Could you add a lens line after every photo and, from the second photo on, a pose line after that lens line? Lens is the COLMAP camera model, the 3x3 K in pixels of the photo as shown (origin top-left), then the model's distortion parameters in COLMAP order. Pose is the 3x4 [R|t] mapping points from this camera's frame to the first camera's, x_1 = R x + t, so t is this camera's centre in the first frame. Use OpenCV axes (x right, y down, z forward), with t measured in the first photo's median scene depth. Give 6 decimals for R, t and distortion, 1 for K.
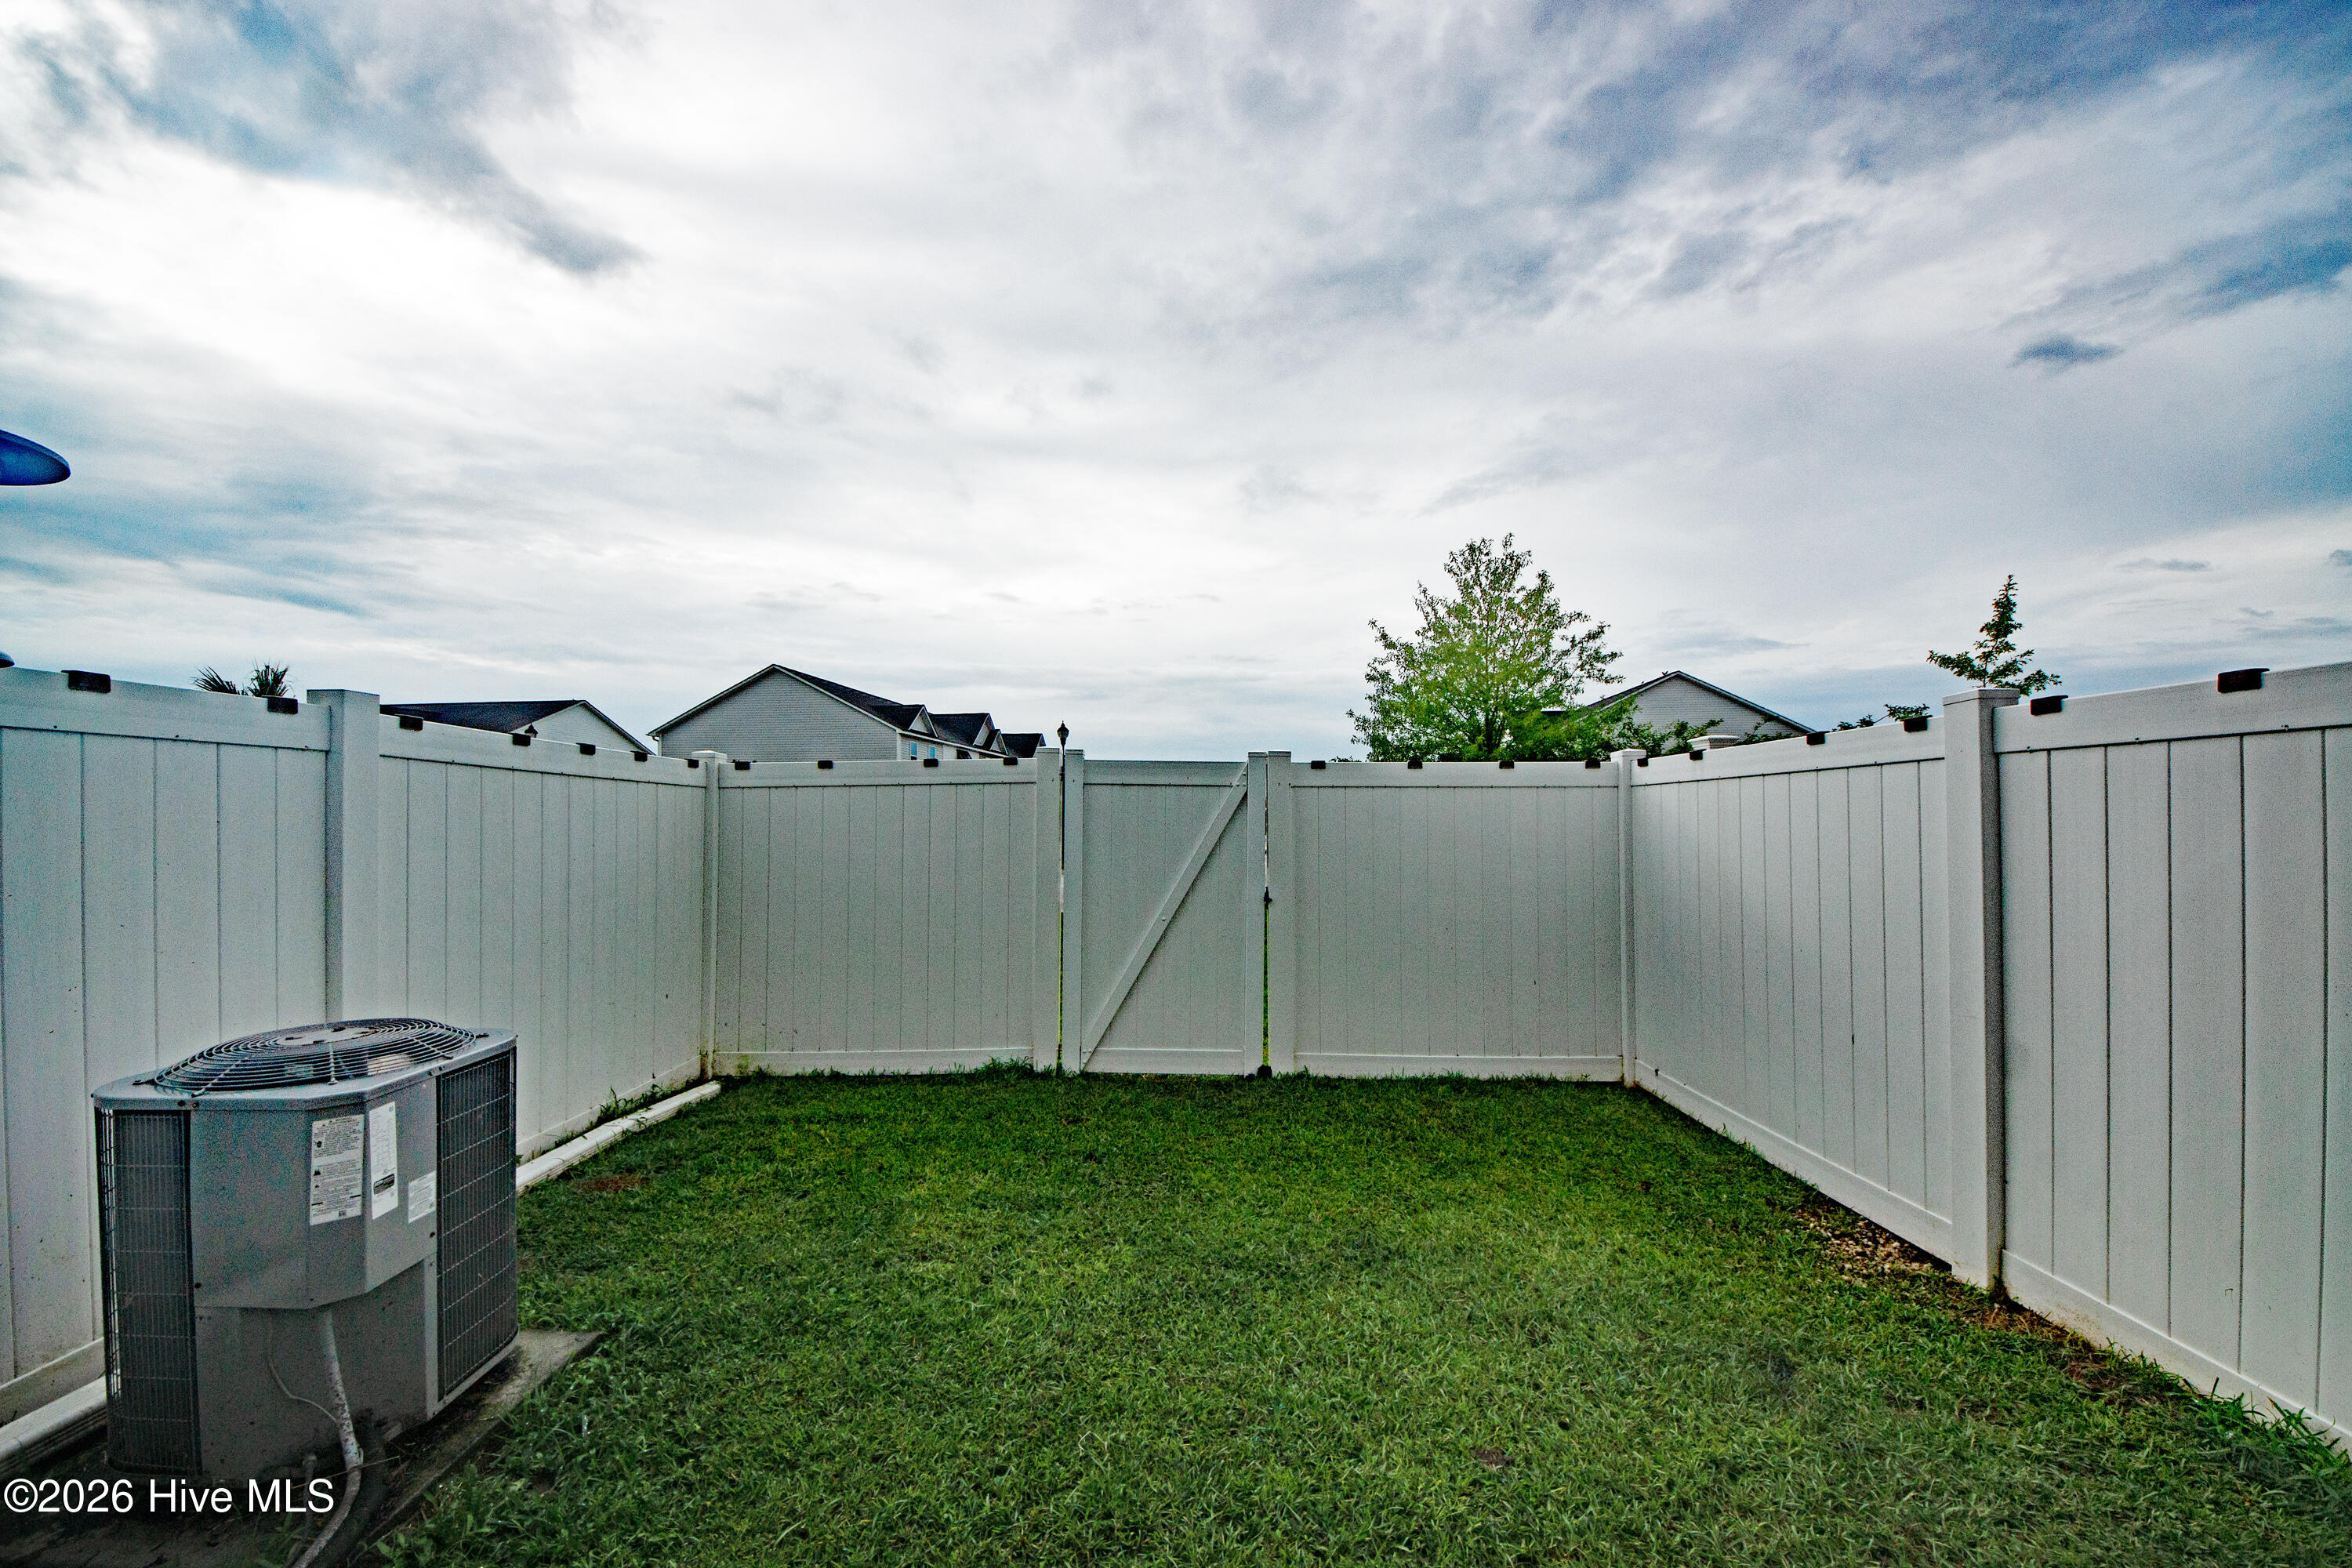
lens RADIAL K [[831.1, 0, 1167.4], [0, 831.1, 821.4], [0, 0, 1]] dist [0.037345, -0.023634]
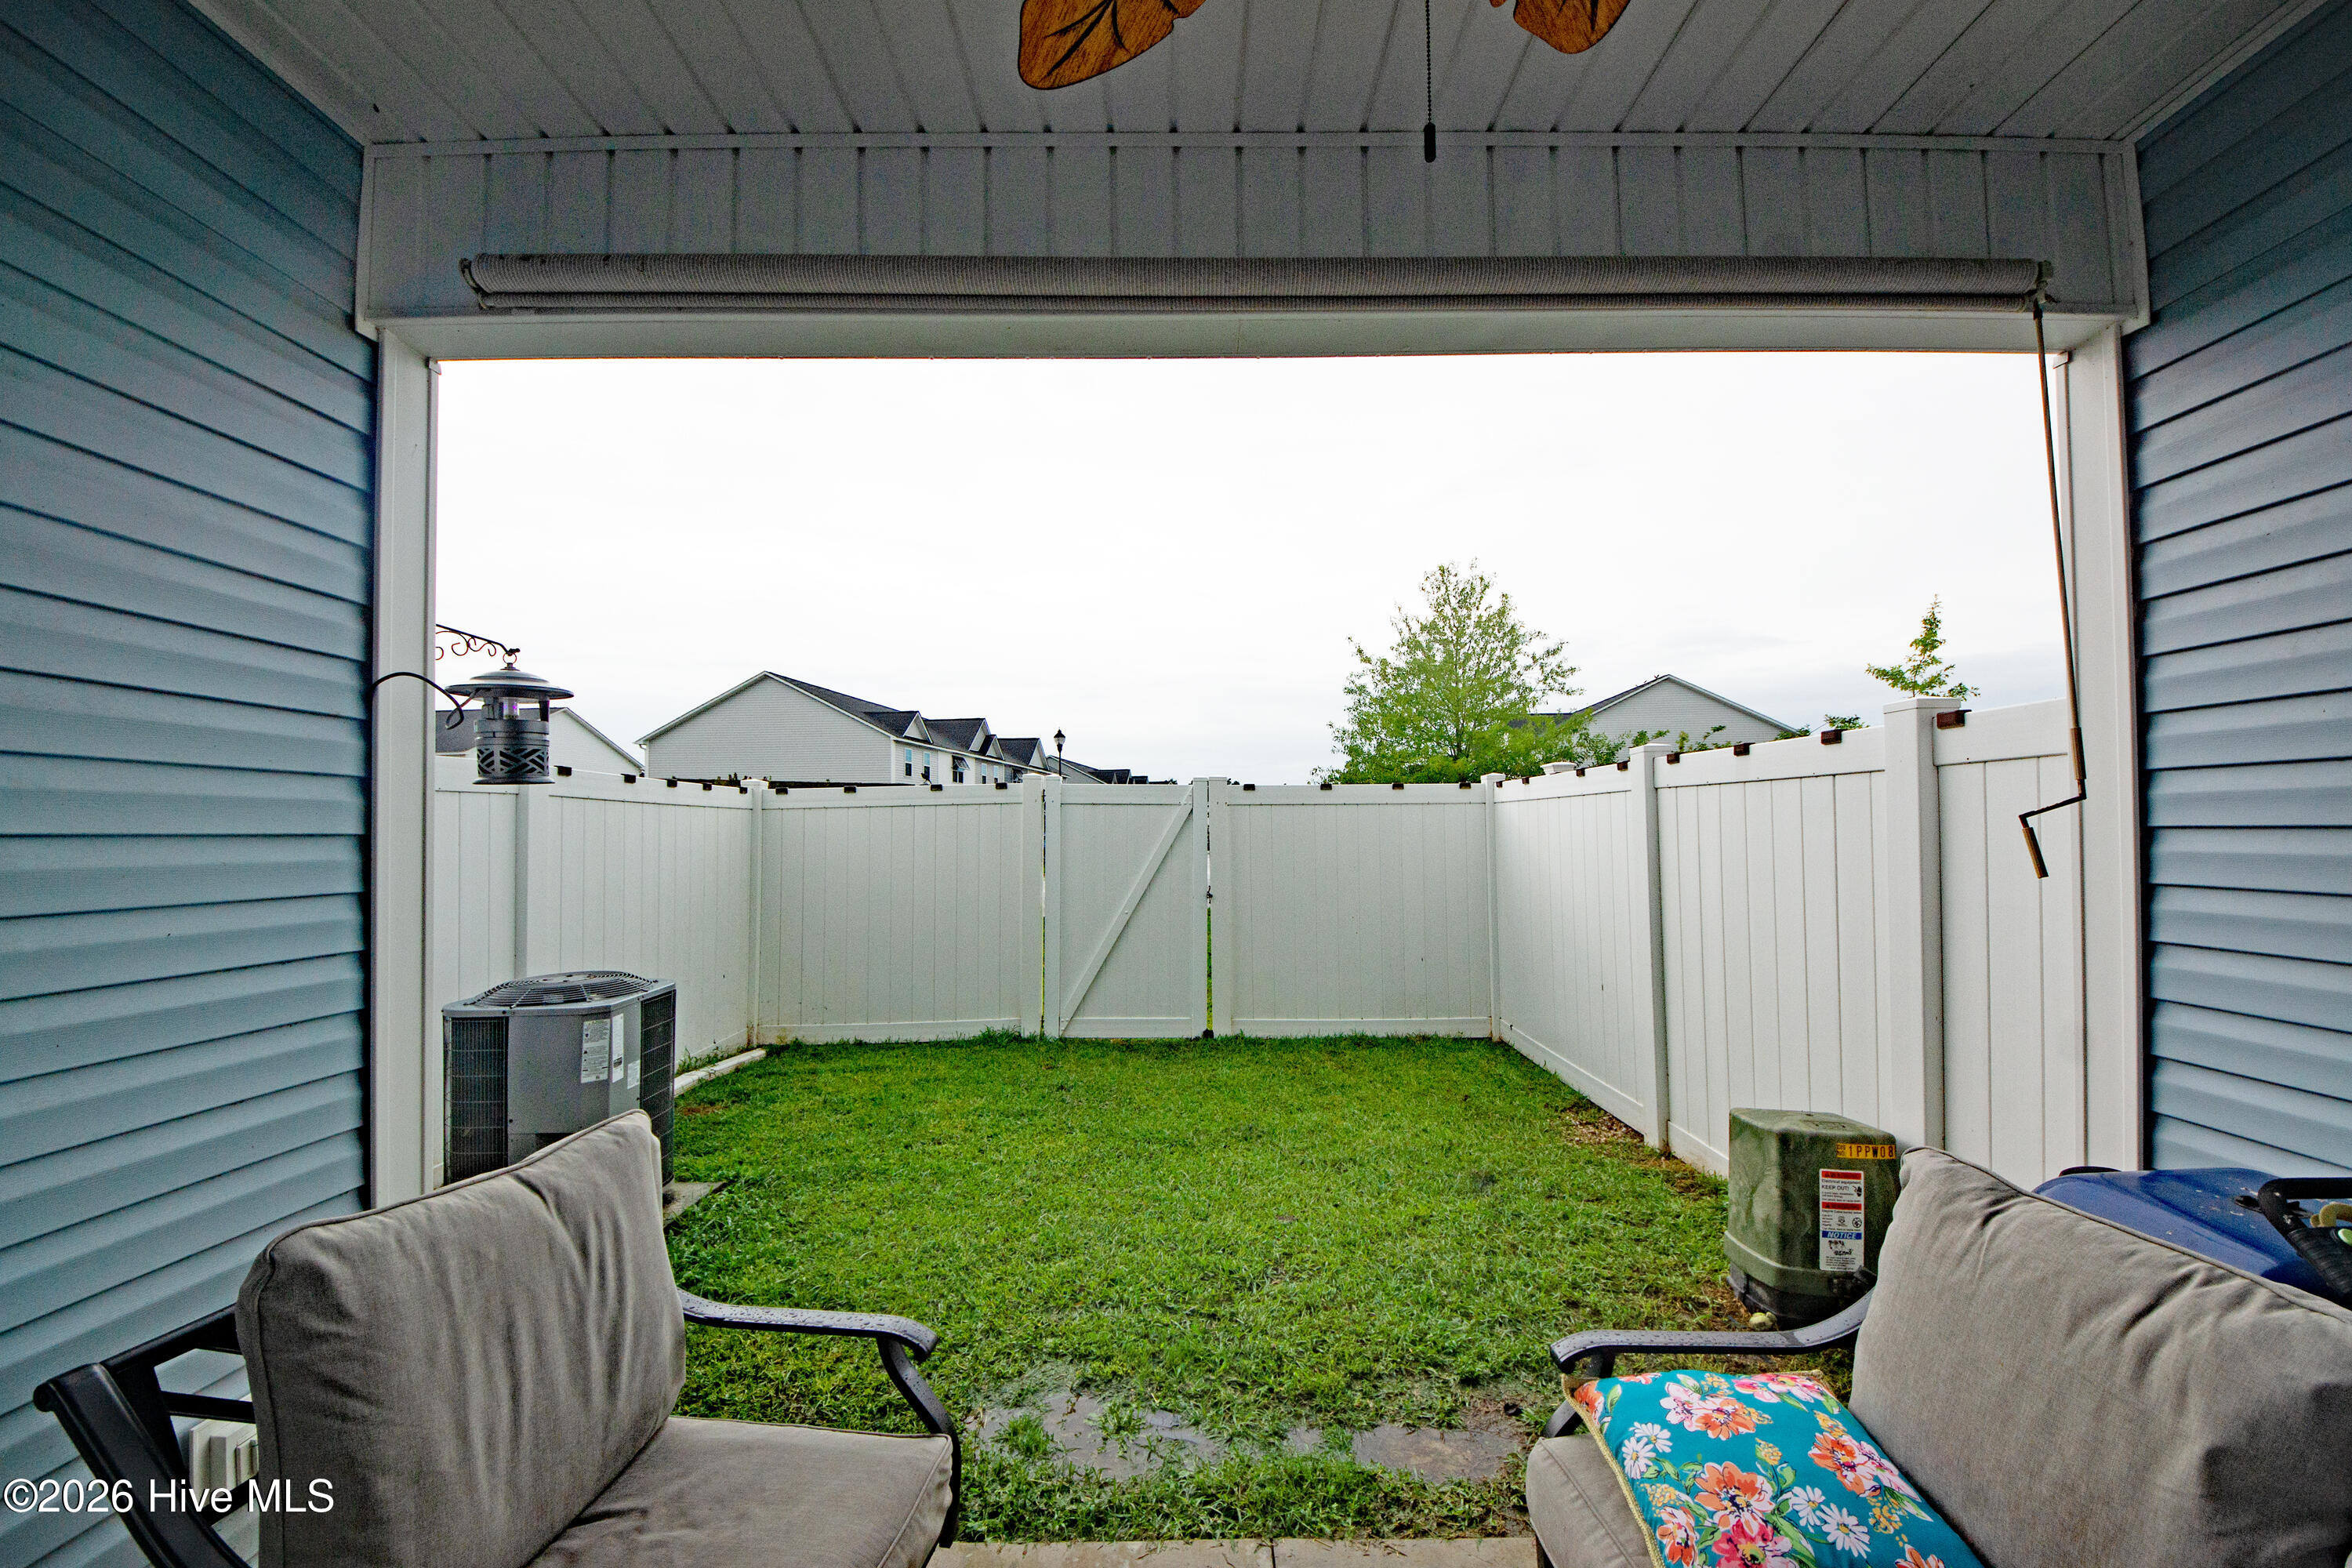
lens RADIAL K [[830.1, 0, 1189.4], [0, 830.1, 807.5], [0, 0, 1]] dist [0.046802, -0.023370]
pose [[0.999526, -0.007963, 0.029749, 0.055666], [0.008673, 0.999679, -0.023800, -0.009001], [-0.029550, 0.024047, 0.999274, -0.255021]]
